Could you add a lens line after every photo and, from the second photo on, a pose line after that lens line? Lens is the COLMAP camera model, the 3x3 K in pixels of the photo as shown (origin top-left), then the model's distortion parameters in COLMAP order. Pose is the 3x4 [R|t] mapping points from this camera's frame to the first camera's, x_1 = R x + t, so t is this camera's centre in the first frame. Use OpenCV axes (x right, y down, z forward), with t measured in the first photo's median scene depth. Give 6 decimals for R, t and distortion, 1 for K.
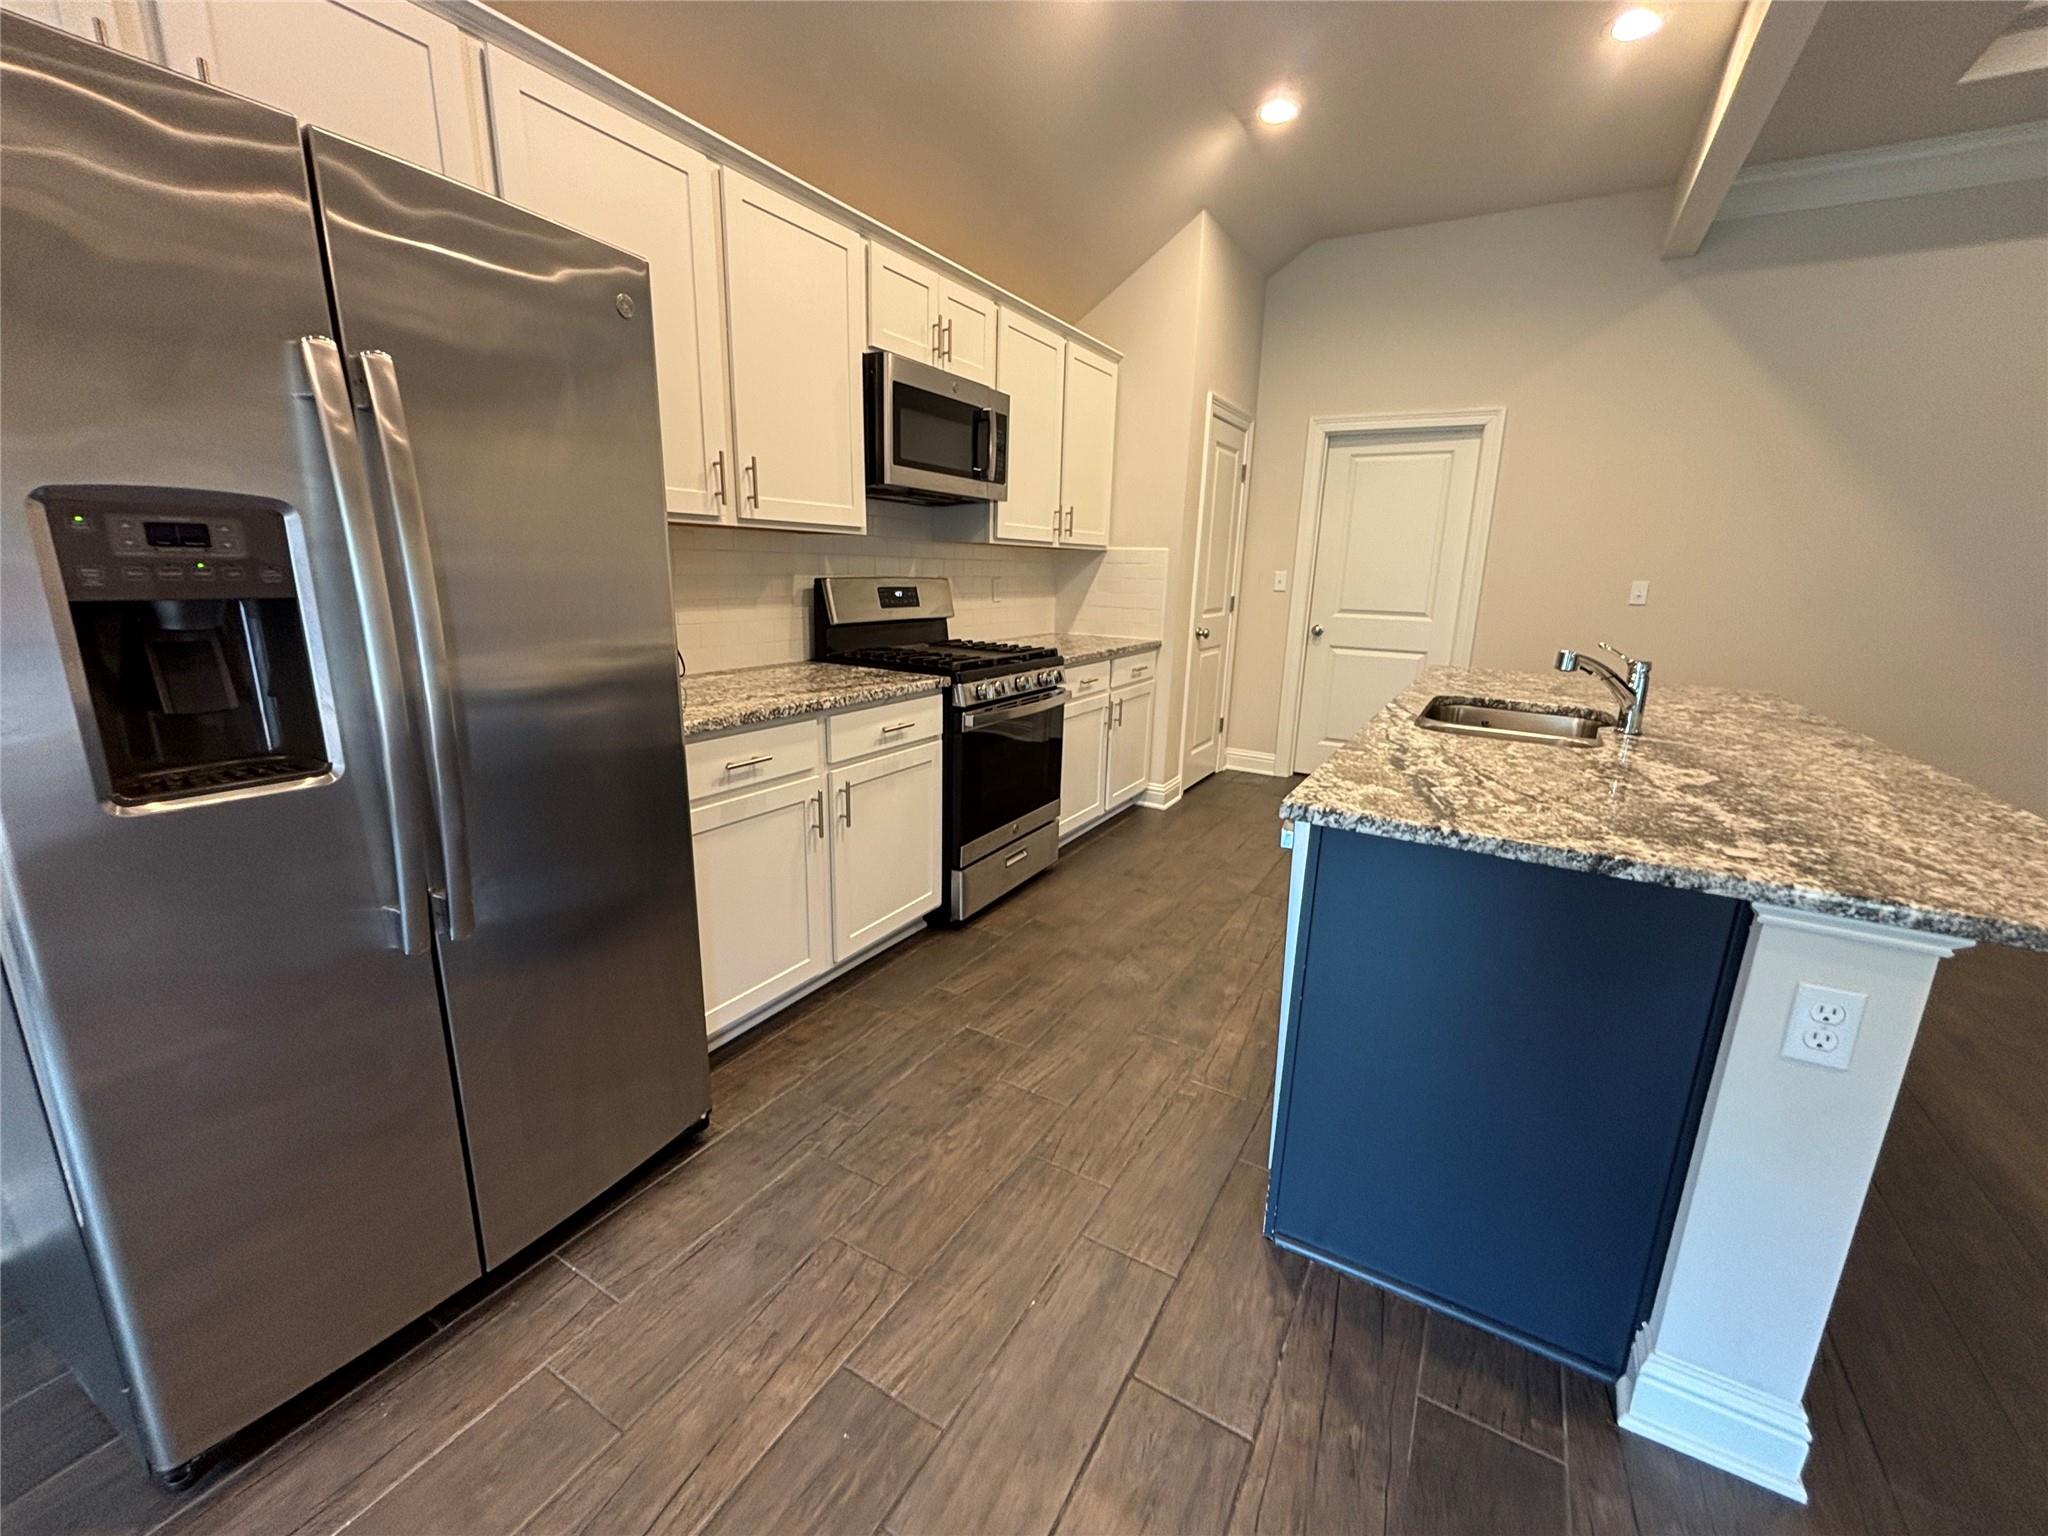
lens RADIAL K [[834.6, 0, 1024.0], [0, 834.6, 762.2], [0, 0, 1]] dist [0.013412, -0.008476]
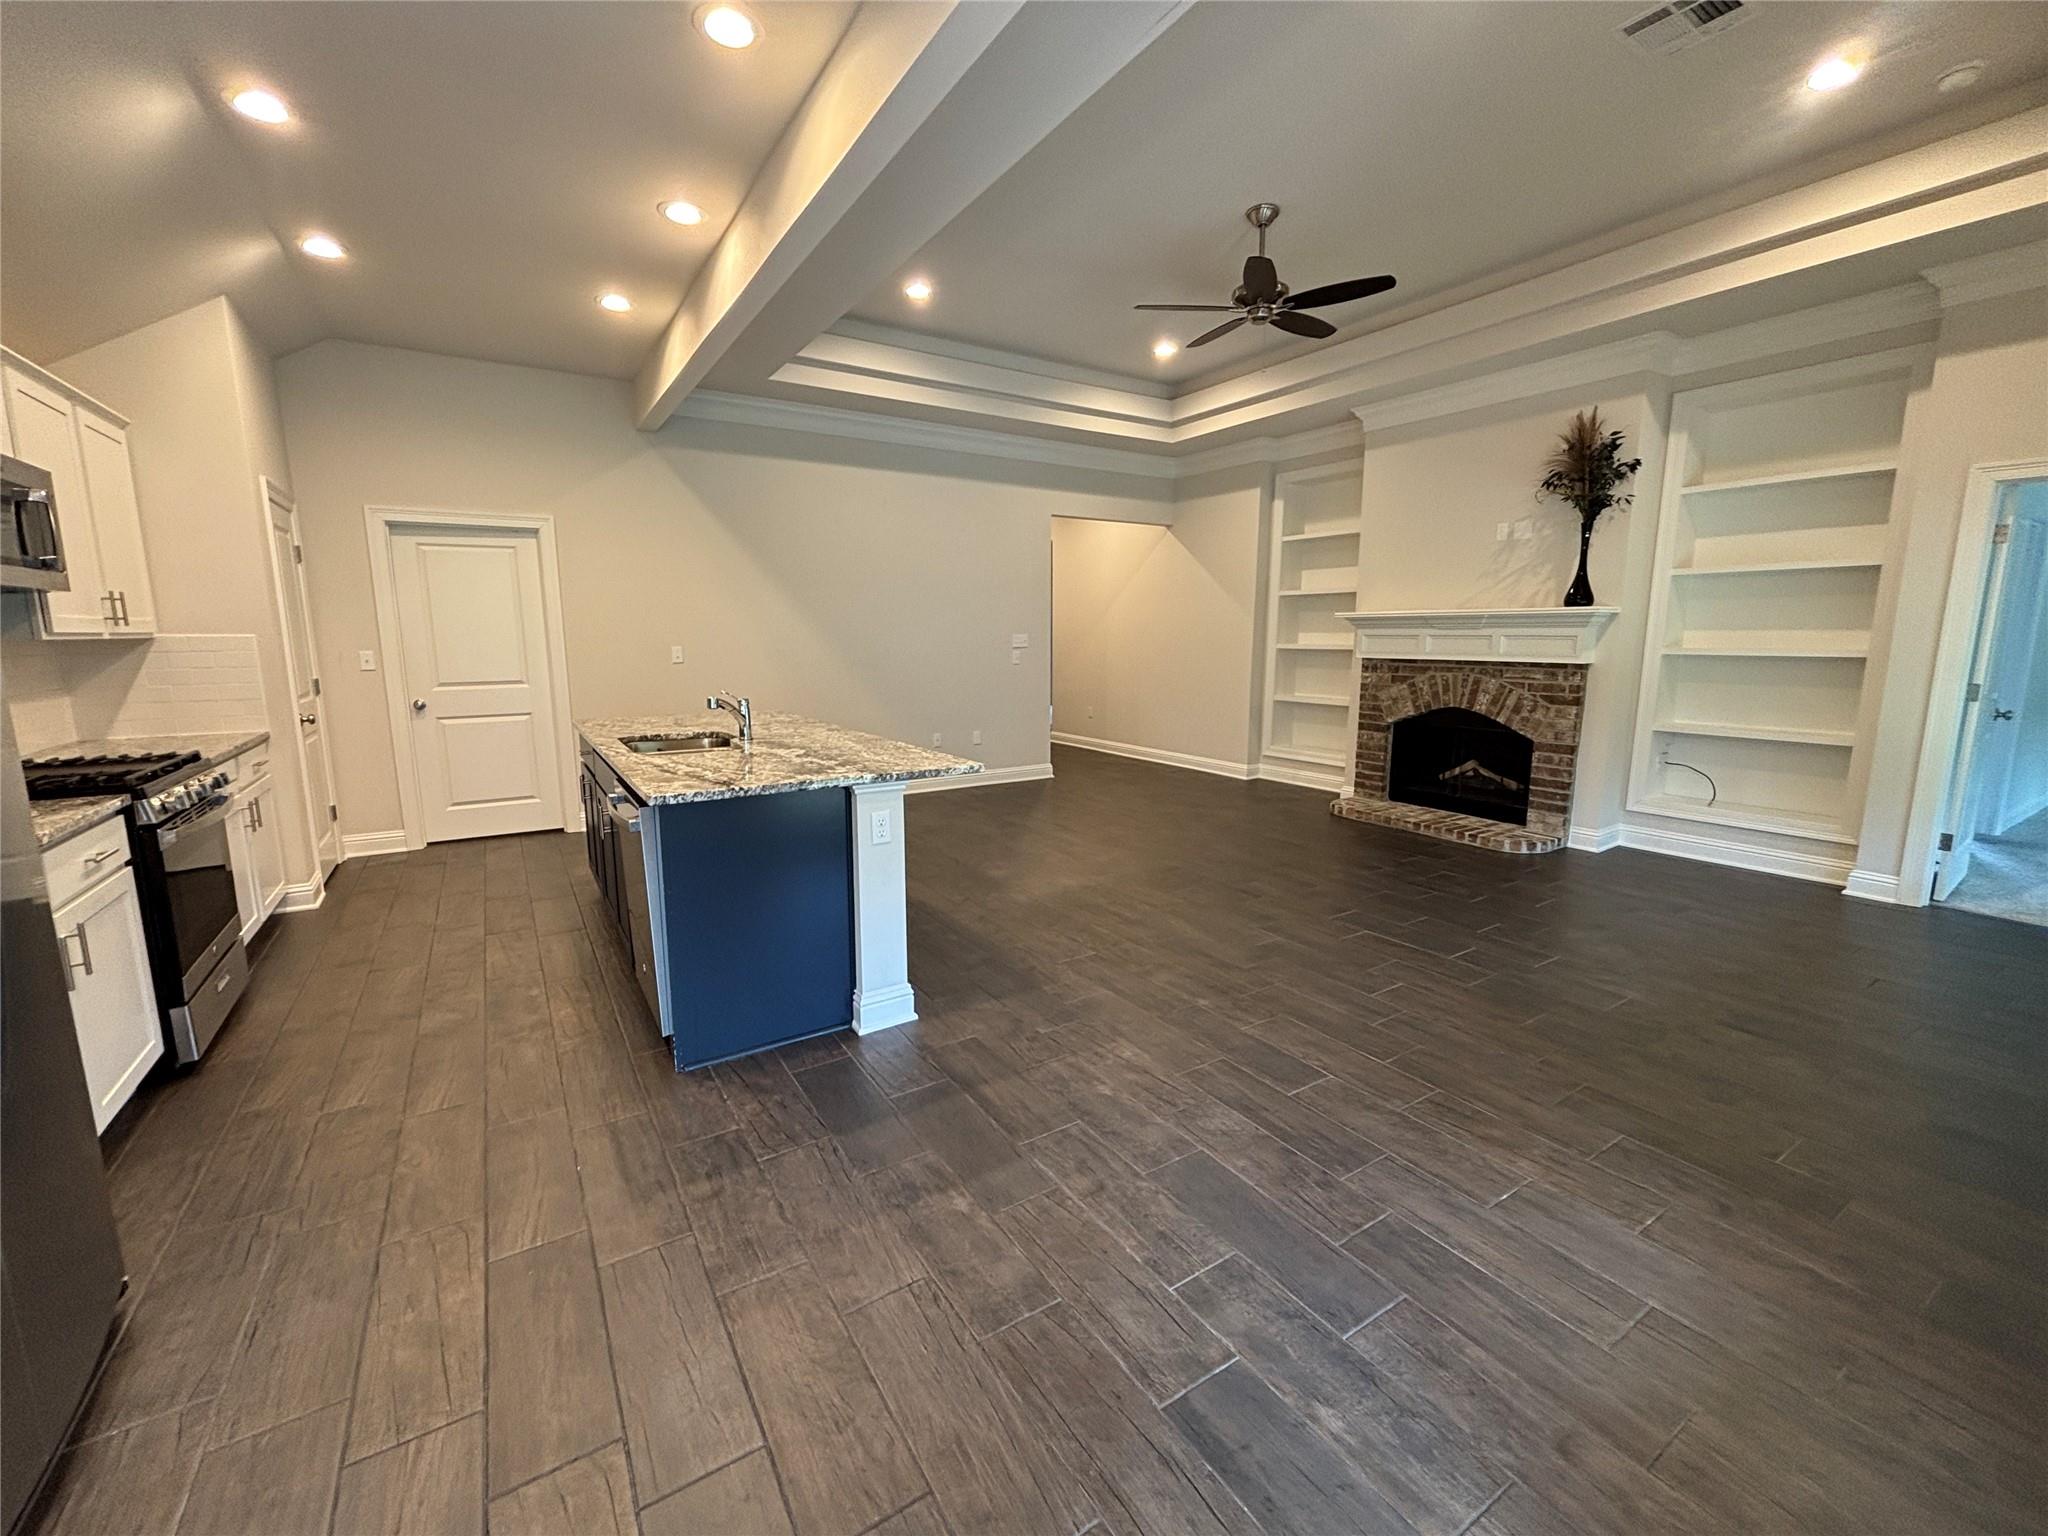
lens RADIAL K [[834.6, 0, 1024.0], [0, 834.6, 762.2], [0, 0, 1]] dist [0.013412, -0.008476]
pose [[0.456082, -0.166163, 0.874288, -0.405609], [0.223395, 0.972335, 0.068262, 0.016000], [-0.861443, 0.164178, 0.480584, -0.247878]]
